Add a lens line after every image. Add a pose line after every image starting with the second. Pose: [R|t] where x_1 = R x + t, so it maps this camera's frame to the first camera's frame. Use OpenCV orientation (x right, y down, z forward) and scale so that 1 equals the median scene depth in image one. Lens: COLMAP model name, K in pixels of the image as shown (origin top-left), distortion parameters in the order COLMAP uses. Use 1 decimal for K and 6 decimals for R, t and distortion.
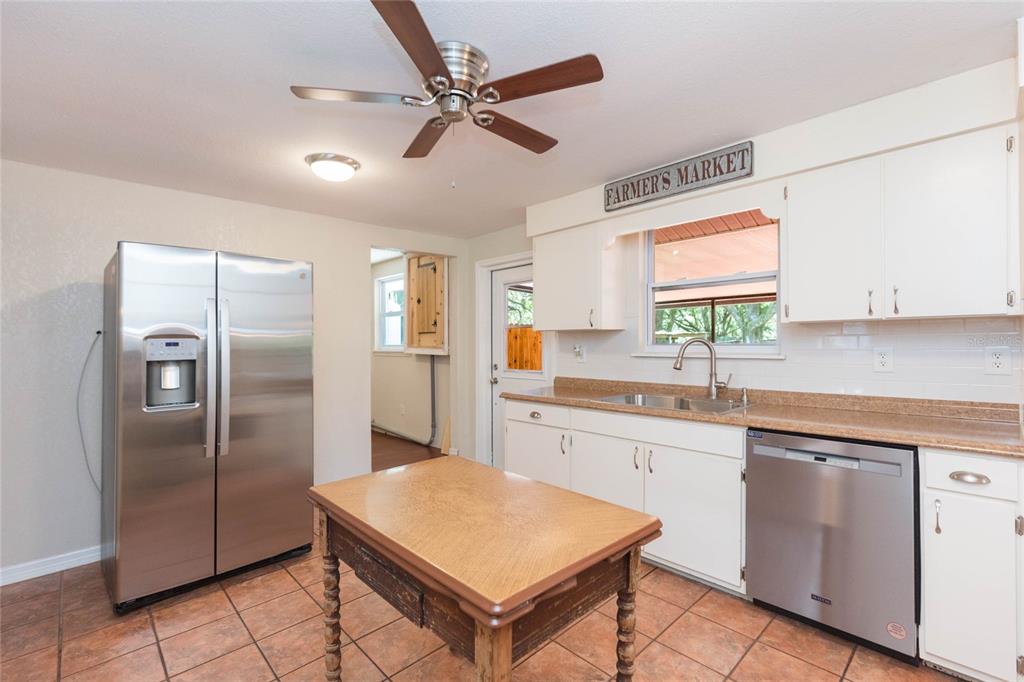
lens RADIAL K [[458.3, 0, 514.4], [0, 458.3, 340.8], [0, 0, 1]] dist [0.000112, 0.000126]
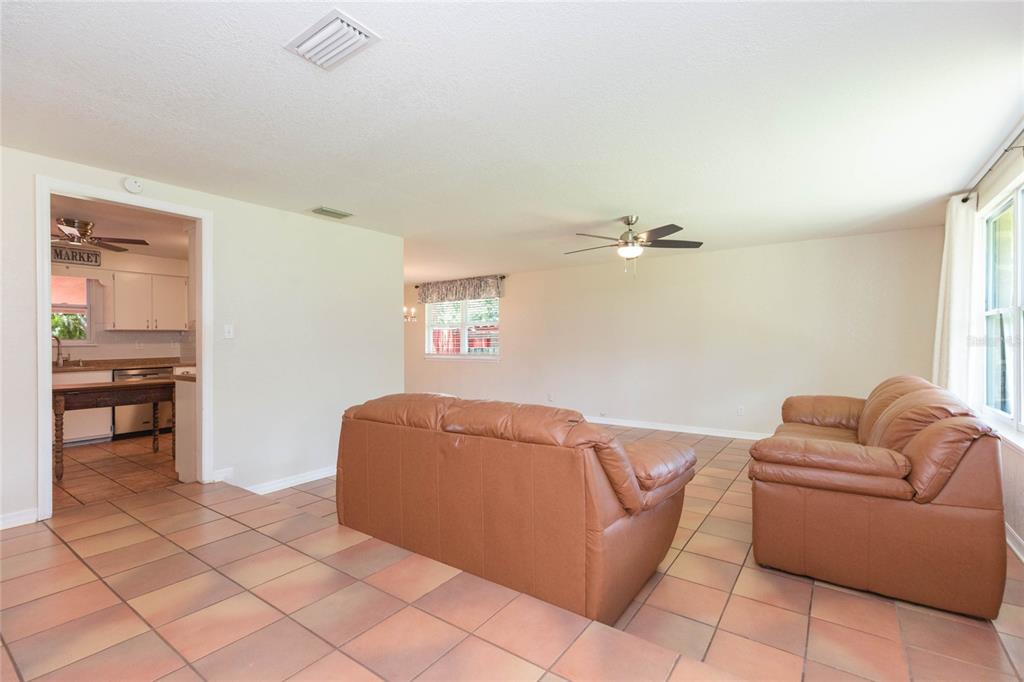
lens RADIAL K [[458.3, 0, 514.5], [0, 458.3, 342.1], [0, 0, 1]] dist [0.000112, 0.000126]
pose [[-0.179666, -0.002194, 0.983725, -2.115573], [-0.000959, 0.999997, 0.002055, 0.018195], [-0.983727, -0.000575, -0.179668, -0.645030]]
